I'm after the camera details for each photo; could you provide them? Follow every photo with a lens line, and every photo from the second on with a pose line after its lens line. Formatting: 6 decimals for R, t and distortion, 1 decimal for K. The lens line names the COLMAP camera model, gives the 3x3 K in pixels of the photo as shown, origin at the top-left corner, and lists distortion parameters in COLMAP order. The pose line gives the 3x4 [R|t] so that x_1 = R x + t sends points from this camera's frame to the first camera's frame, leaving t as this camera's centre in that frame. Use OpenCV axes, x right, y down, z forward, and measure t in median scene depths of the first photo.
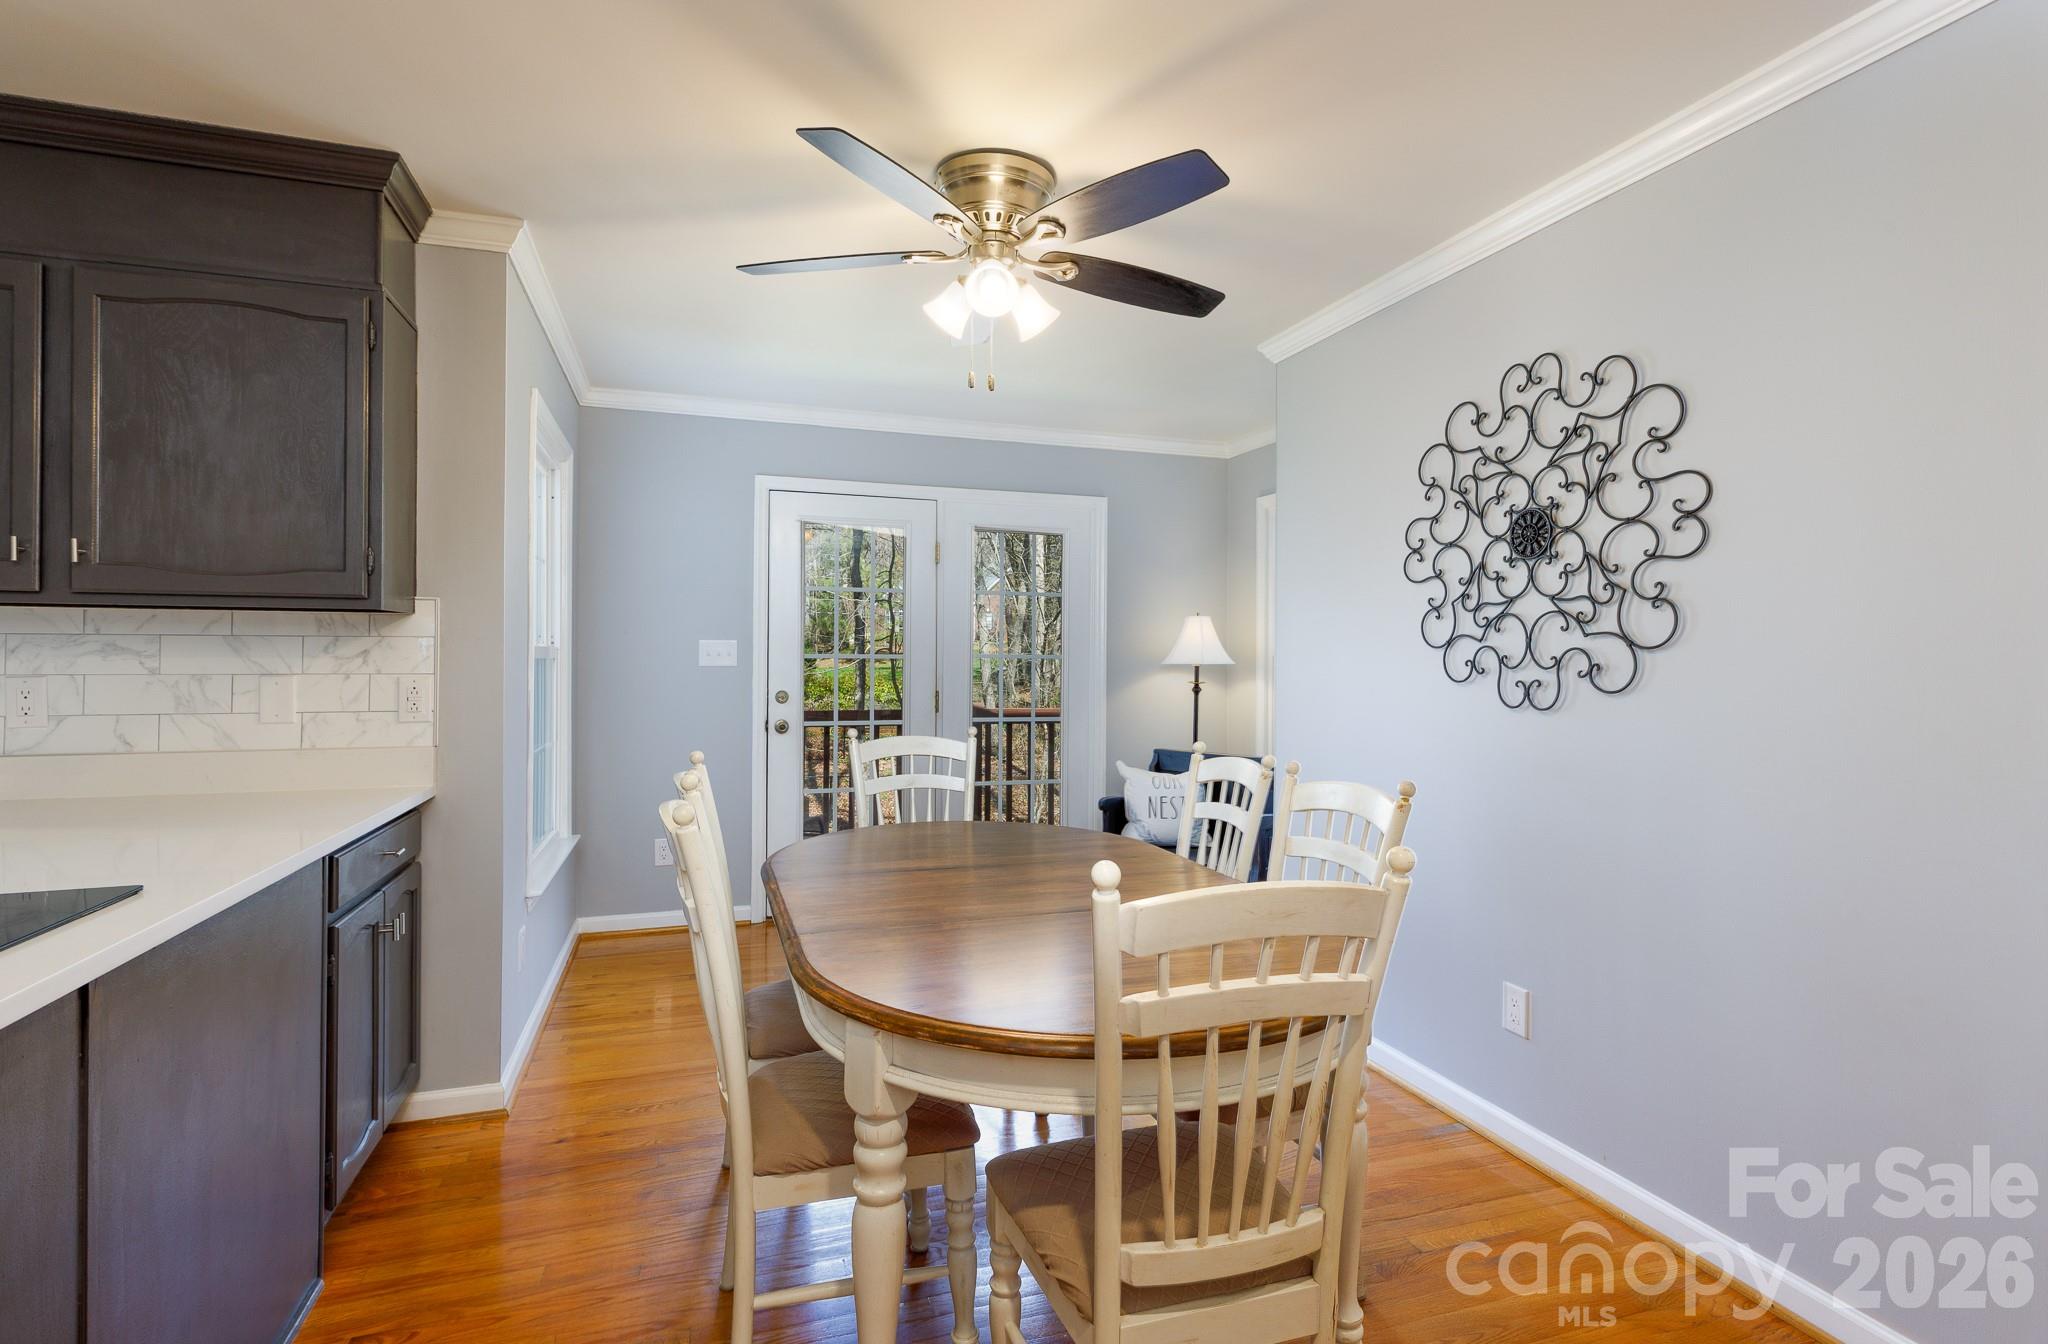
lens RADIAL K [[979.6, 0, 1028.4], [0, 979.6, 663.7], [0, 0, 1]] dist [0.004574, 0.000782]
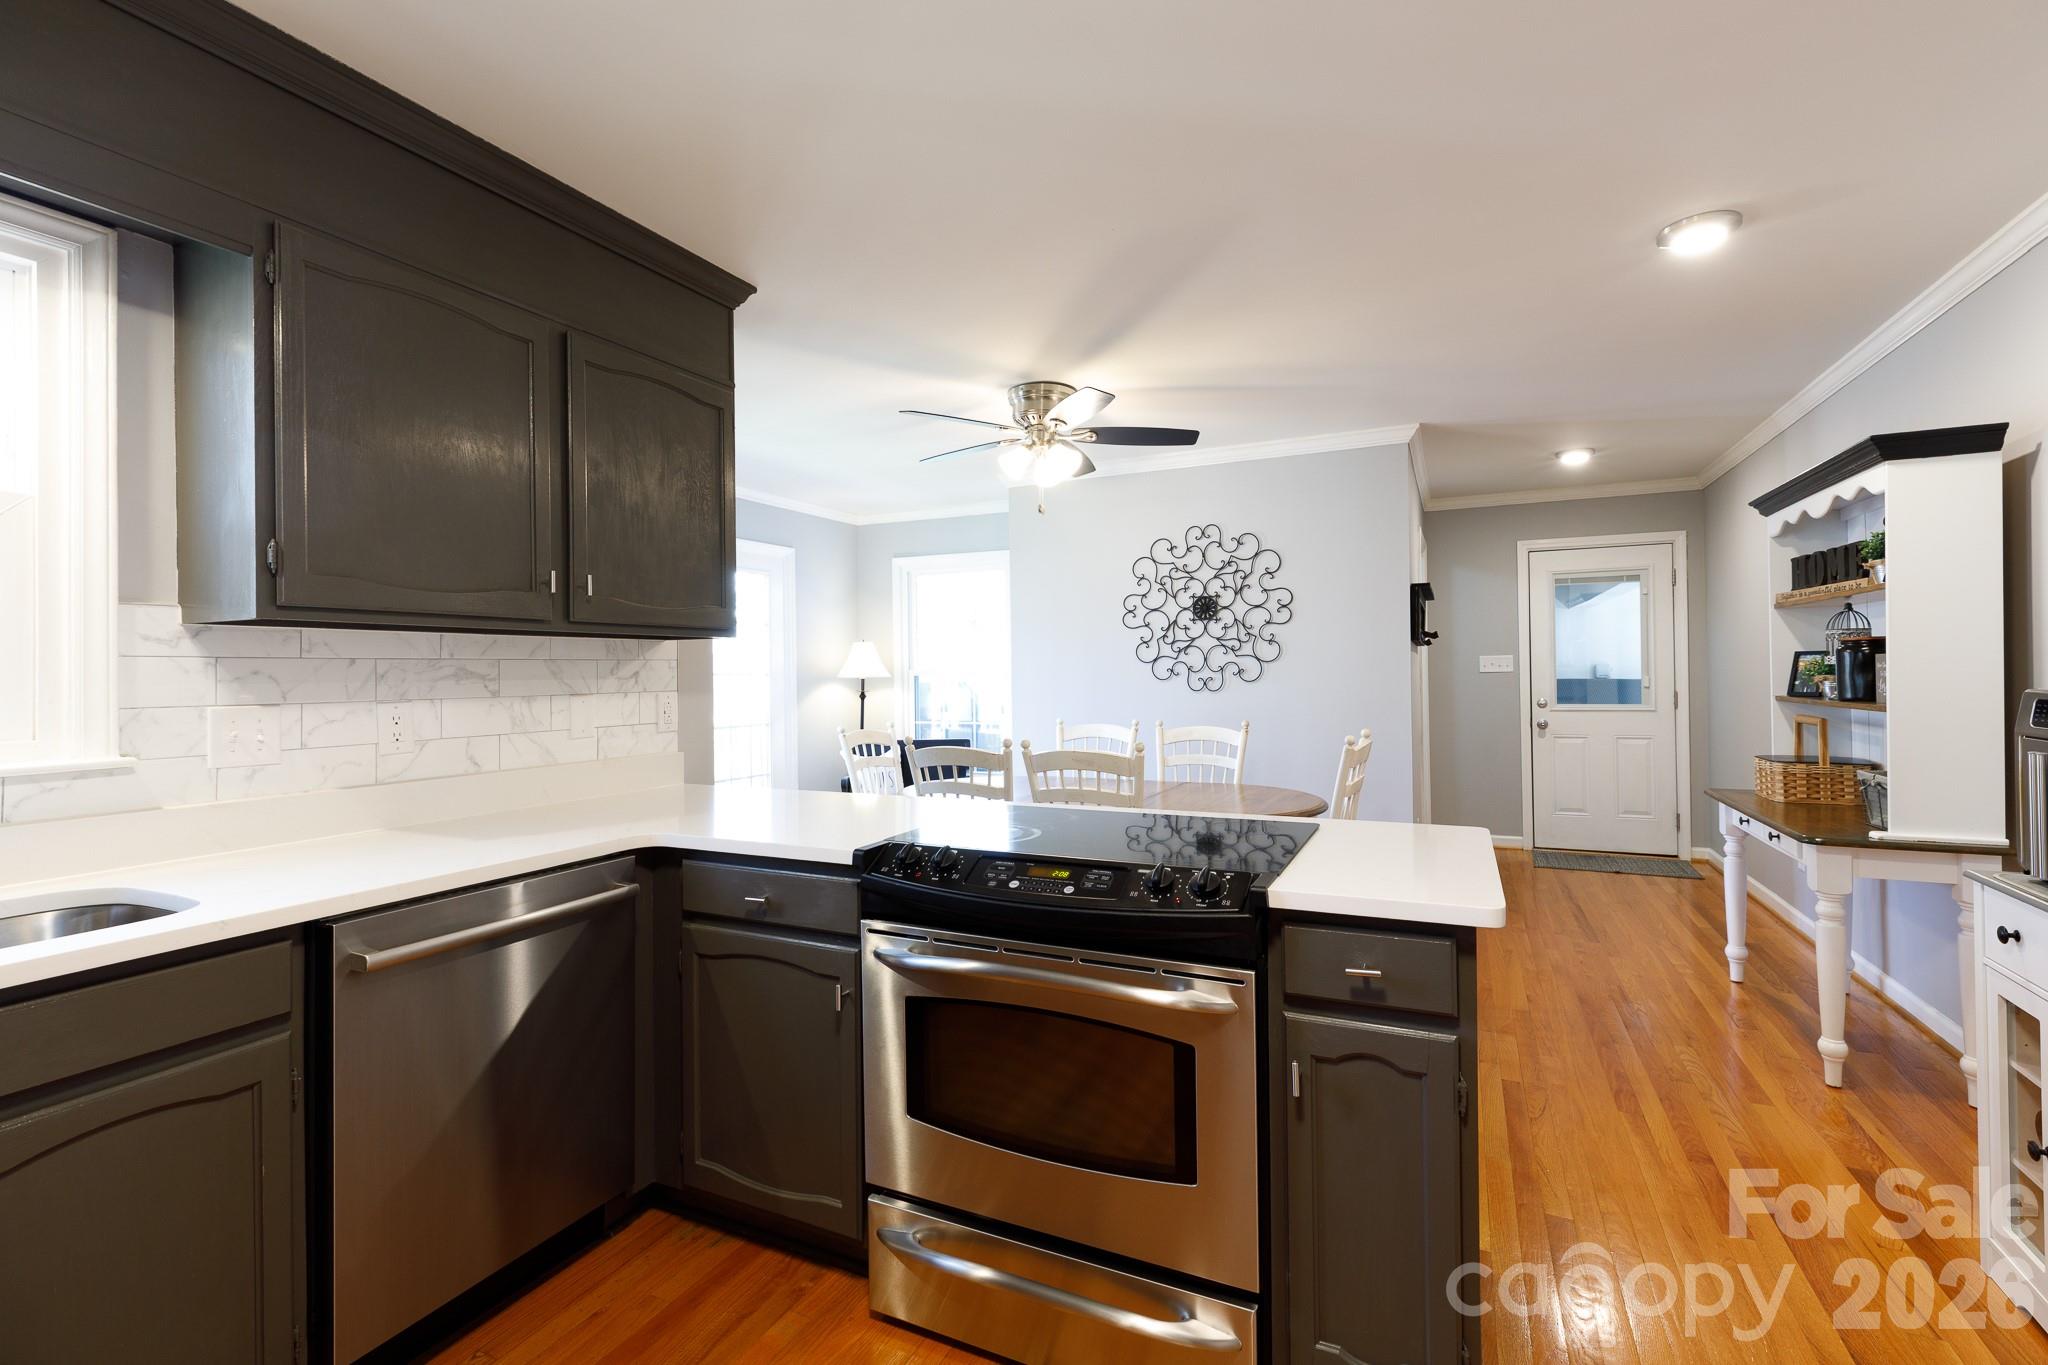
lens RADIAL K [[915.7, 0, 1020.4], [0, 915.7, 675.5], [0, 0, 1]] dist [0.001517, -0.000051]
pose [[0.694562, -0.017620, 0.719217, -1.186586], [0.022714, 0.999739, 0.002557, -0.001656], [-0.719074, 0.014560, 0.694781, -0.080579]]
